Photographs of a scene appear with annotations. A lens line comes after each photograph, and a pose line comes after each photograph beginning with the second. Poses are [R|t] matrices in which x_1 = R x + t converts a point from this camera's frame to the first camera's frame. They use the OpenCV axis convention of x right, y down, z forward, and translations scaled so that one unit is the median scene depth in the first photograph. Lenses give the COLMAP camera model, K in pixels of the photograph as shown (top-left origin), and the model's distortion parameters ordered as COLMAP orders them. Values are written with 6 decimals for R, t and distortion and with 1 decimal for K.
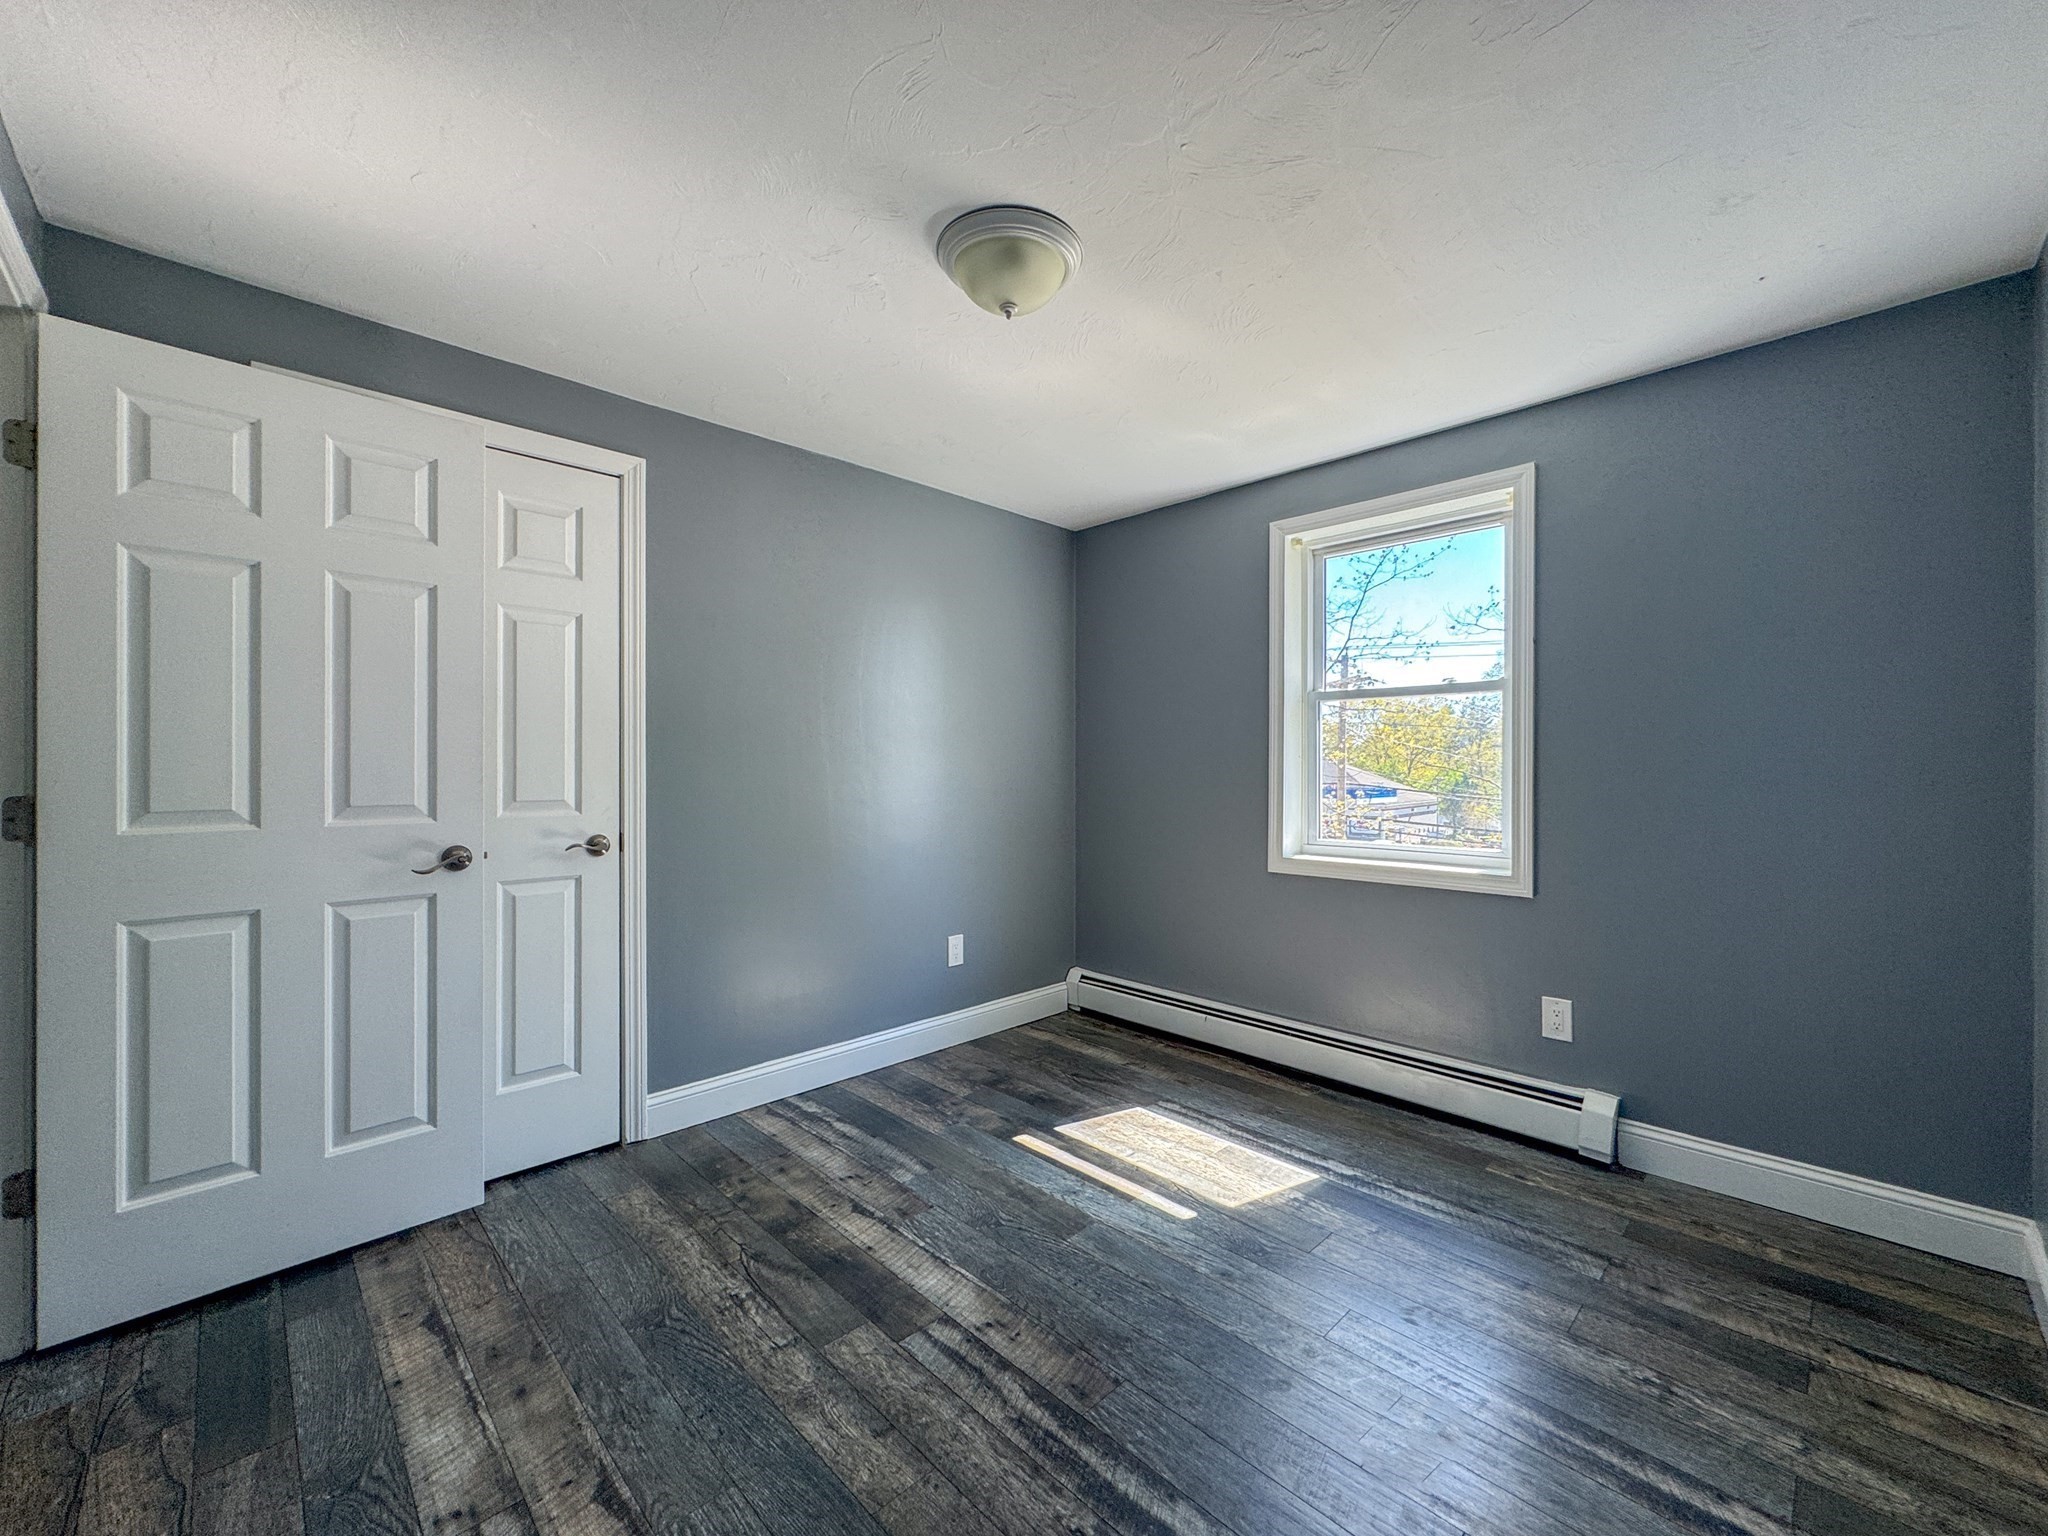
lens RADIAL K [[815.6, 0, 1019.8], [0, 815.6, 762.4], [0, 0, 1]] dist [-0.000260, -0.000712]
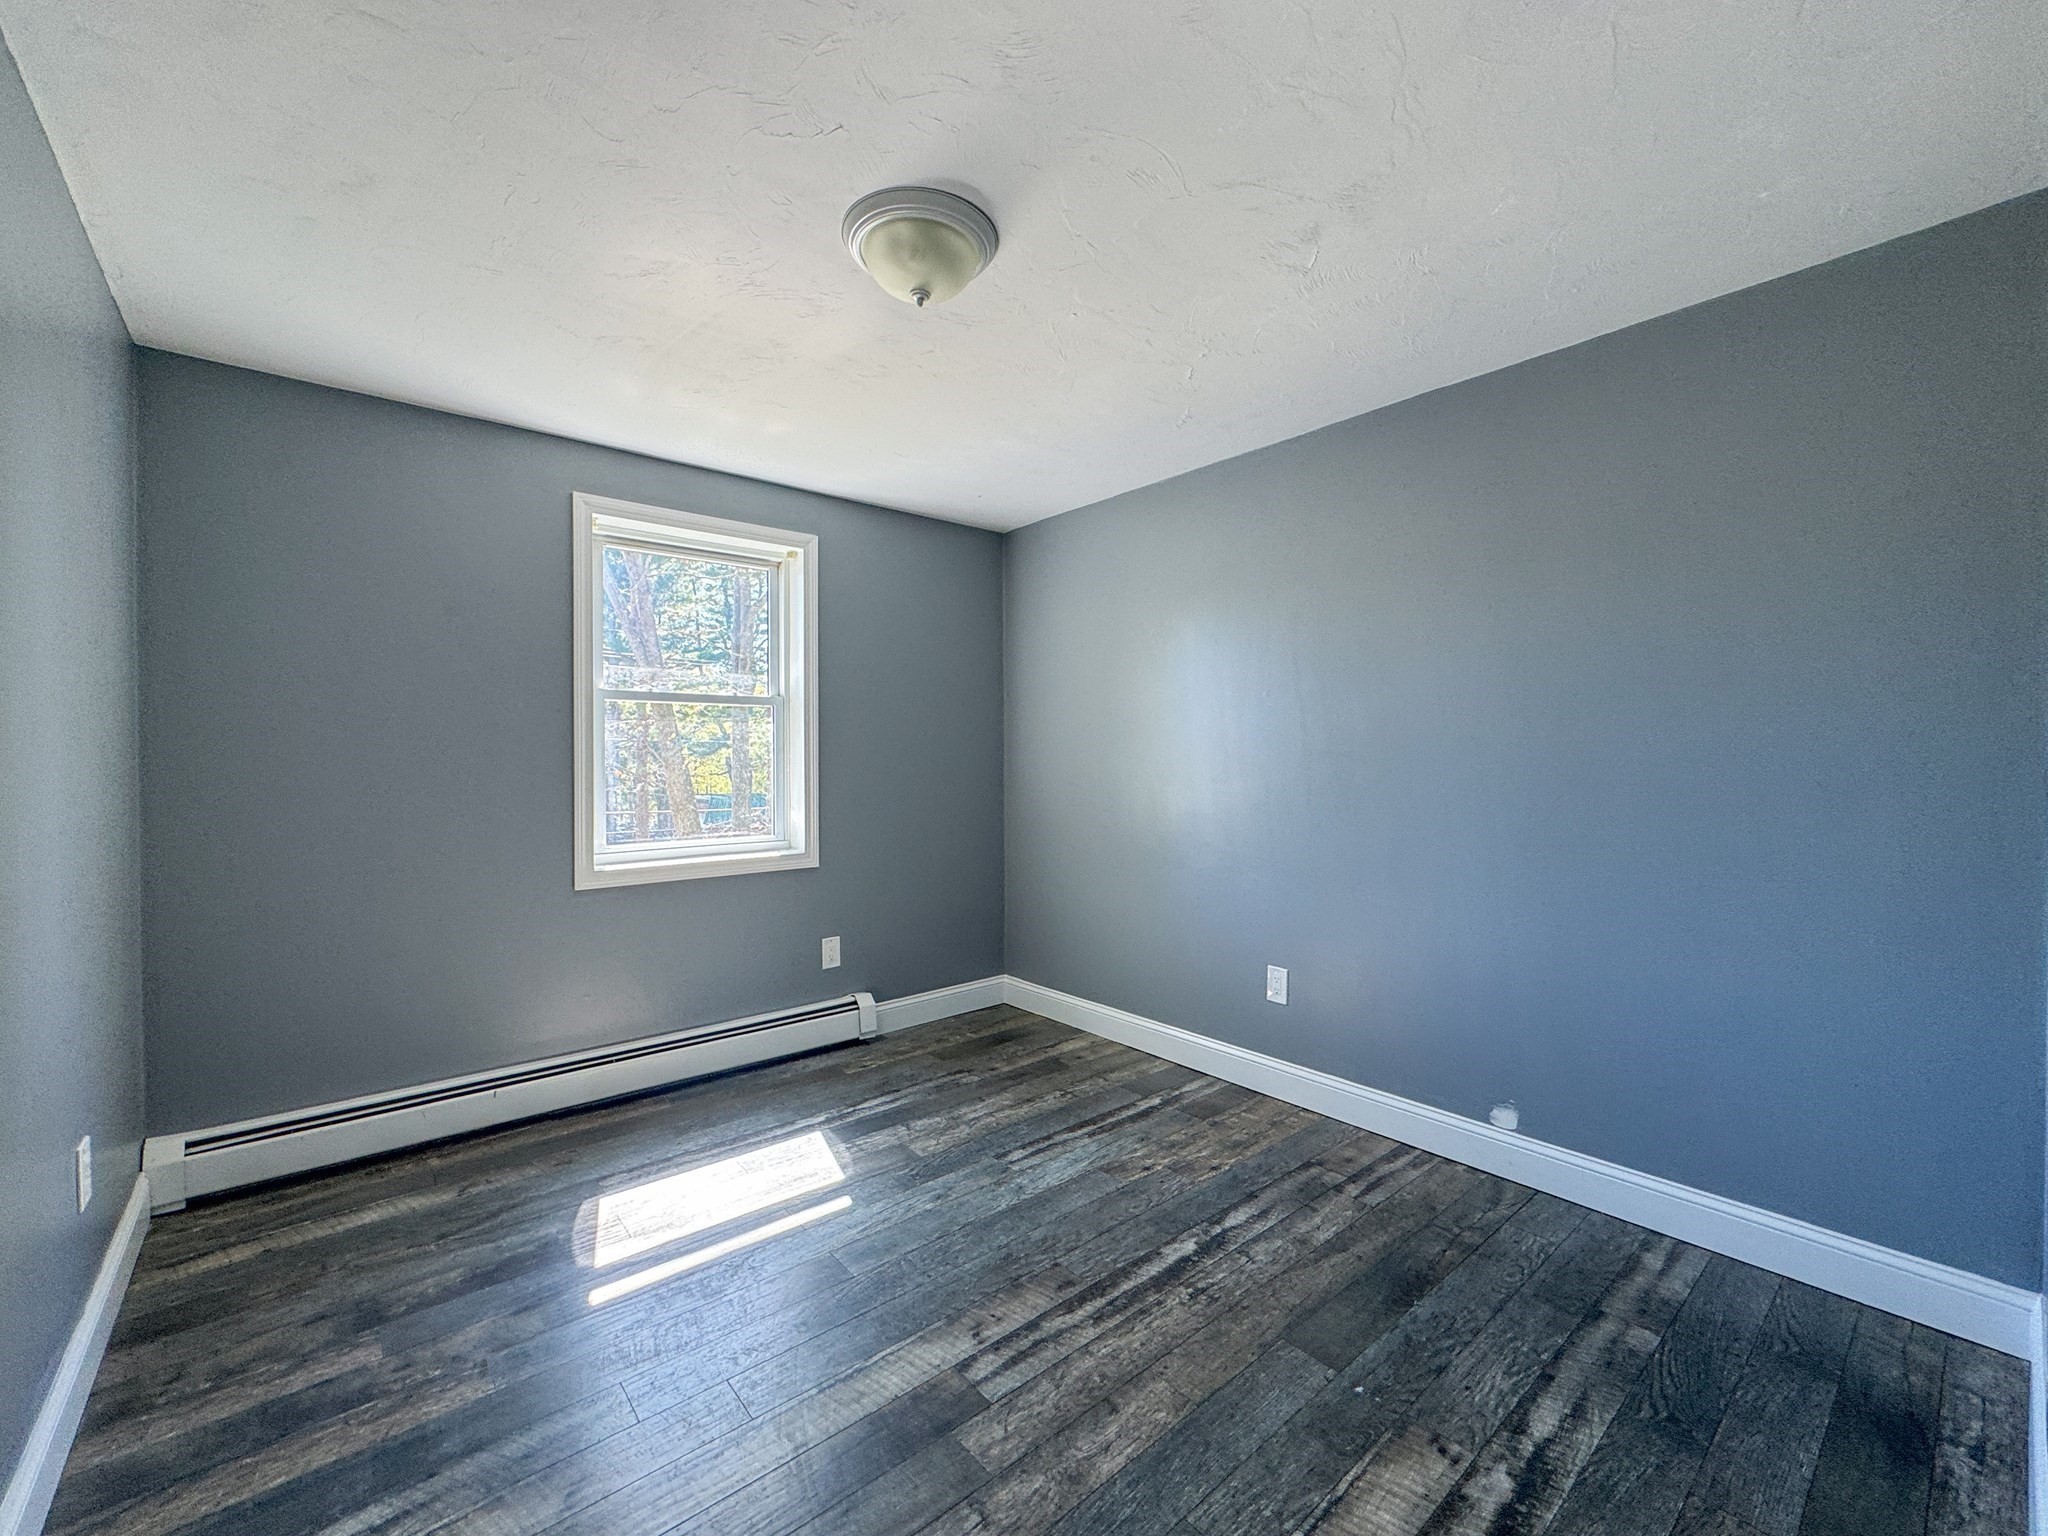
lens RADIAL K [[815.6, 0, 1039.5], [0, 815.6, 760.3], [0, 0, 1]] dist [-0.000260, -0.000712]
pose [[0.068353, -0.003950, 0.997653, -0.807965], [-0.003228, 0.999986, 0.004180, -0.016175], [-0.997656, -0.003506, 0.068340, 0.672281]]
